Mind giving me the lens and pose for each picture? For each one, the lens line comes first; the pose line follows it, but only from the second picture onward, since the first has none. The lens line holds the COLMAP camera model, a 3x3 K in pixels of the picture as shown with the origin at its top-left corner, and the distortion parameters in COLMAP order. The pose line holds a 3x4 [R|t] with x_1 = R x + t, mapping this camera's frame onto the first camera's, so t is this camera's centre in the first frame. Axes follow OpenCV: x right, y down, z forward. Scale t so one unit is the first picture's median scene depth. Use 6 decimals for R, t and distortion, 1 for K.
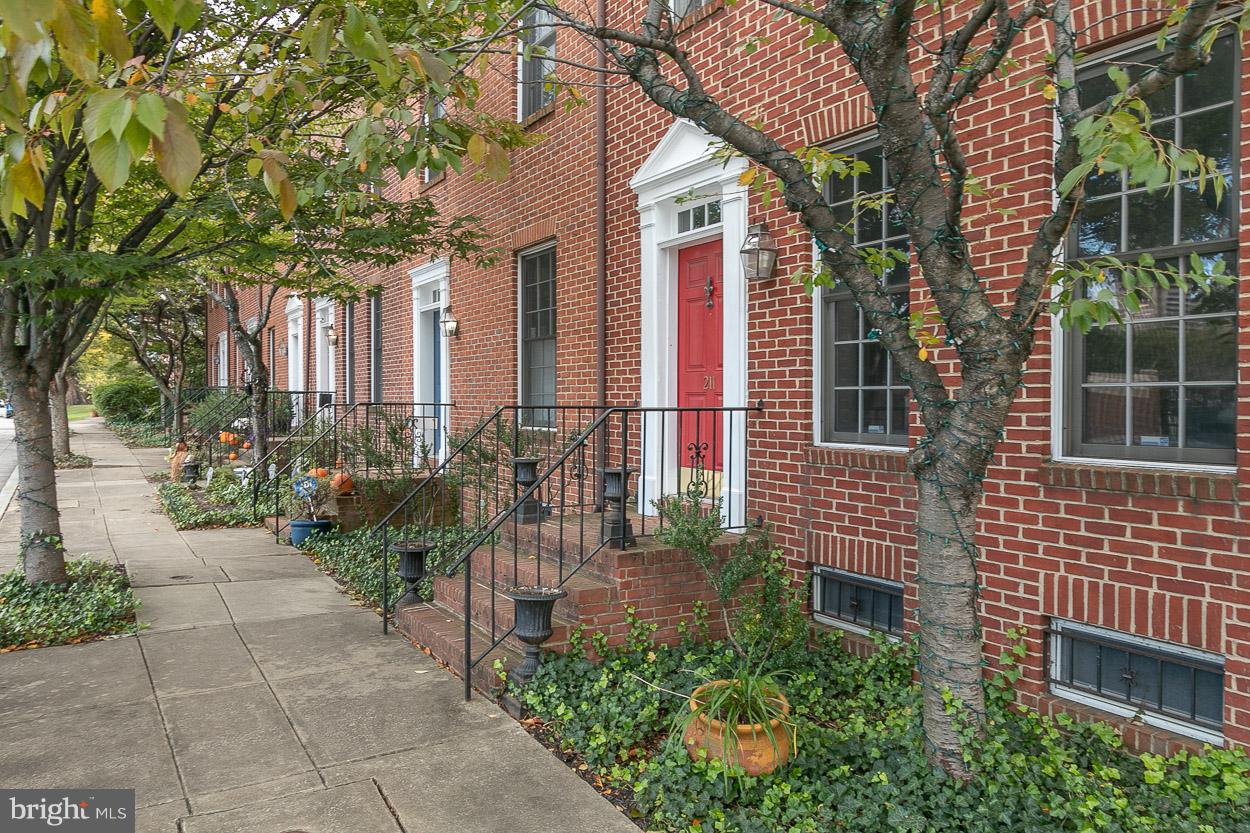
lens RADIAL K [[893.0, 0, 625.0], [0, 893.0, 416.5], [0, 0, 1]] dist [0.005313, 0.001894]
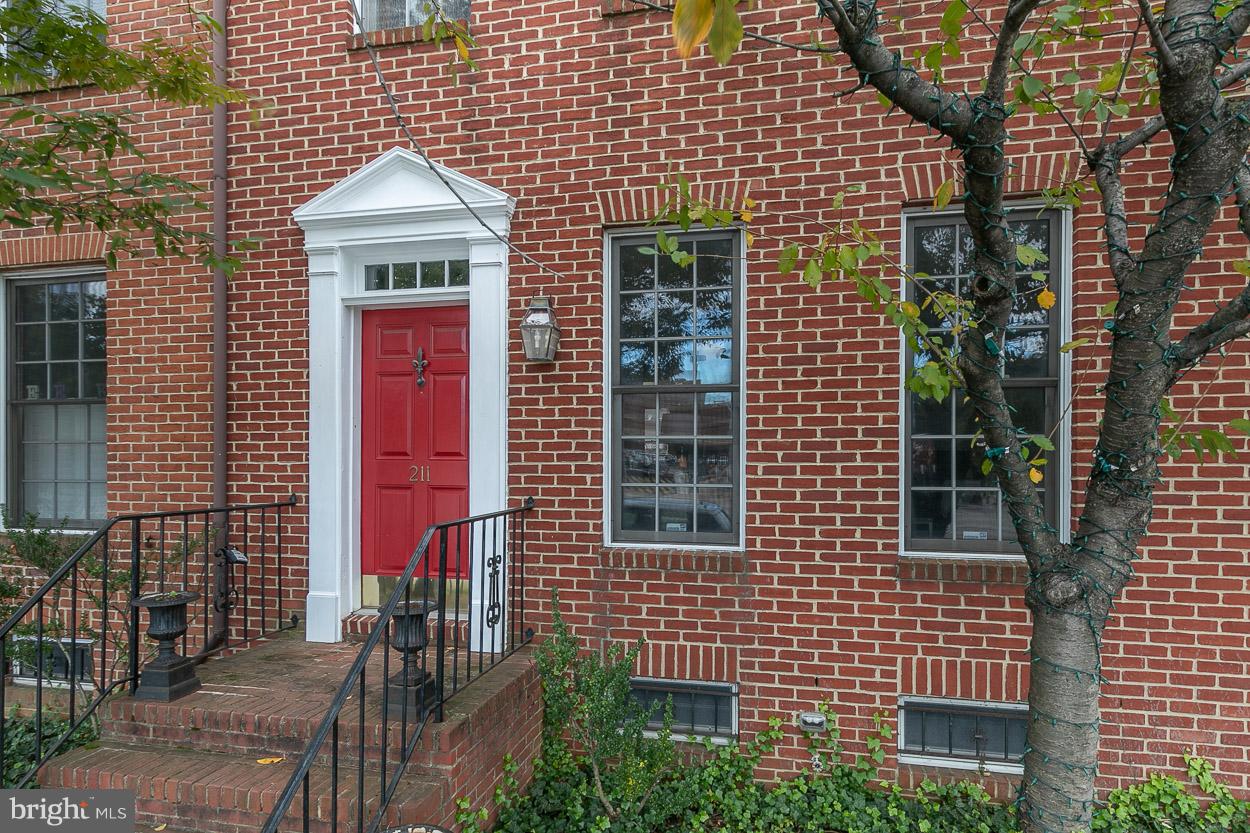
lens RADIAL K [[645.8, 0, 630.8], [0, 645.8, 468.5], [0, 0, 1]] dist [0.007396, 0.000870]
pose [[0.675951, -0.001942, 0.736944, -0.341152], [0.009860, 0.999931, -0.006408, -0.056971], [-0.736881, 0.011598, 0.675923, 0.670615]]
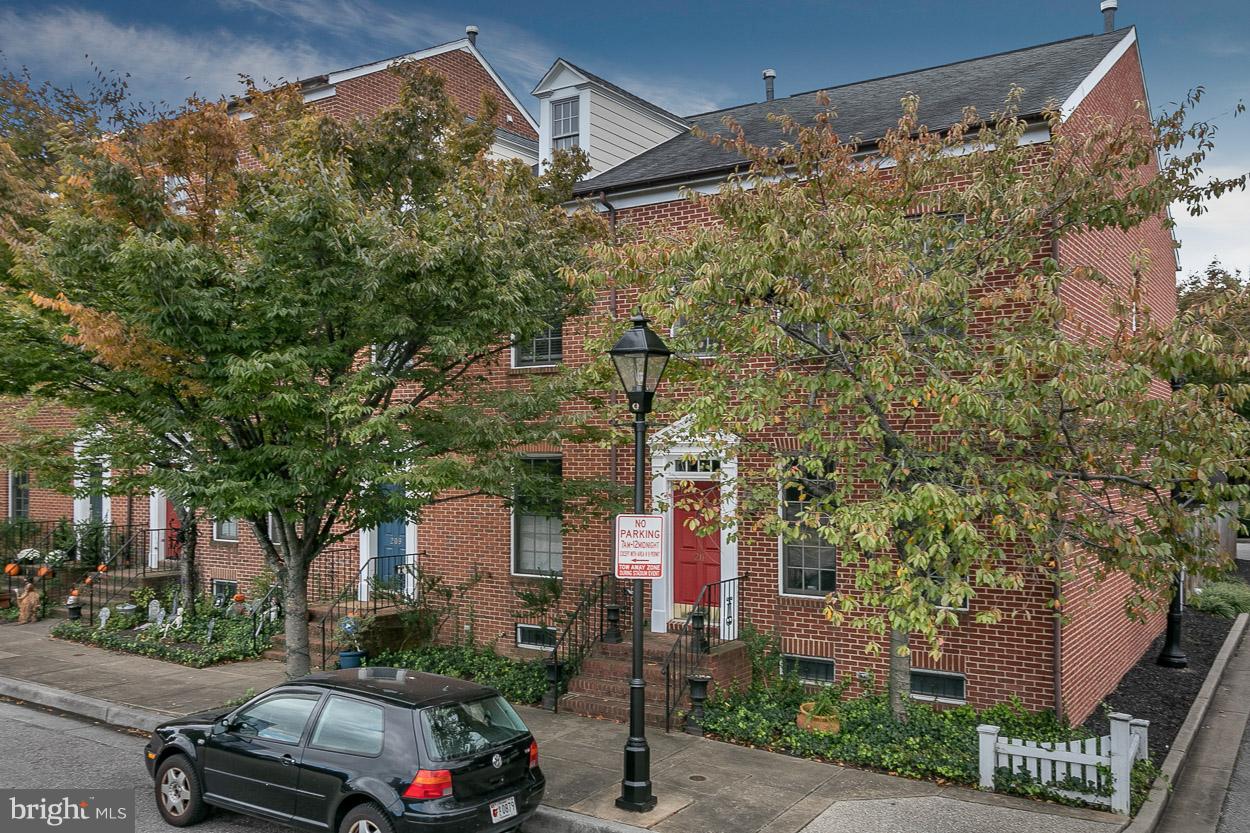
lens RADIAL K [[1051.8, 0, 625.0], [0, 1051.8, 416.5], [0, 0, 1]] dist [0.001603, -0.002624]
pose [[0.899735, 0.013976, 0.436212, -1.513195], [0.008570, 0.998729, -0.049675, -0.337773], [-0.436352, 0.048433, 0.898472, -1.353277]]
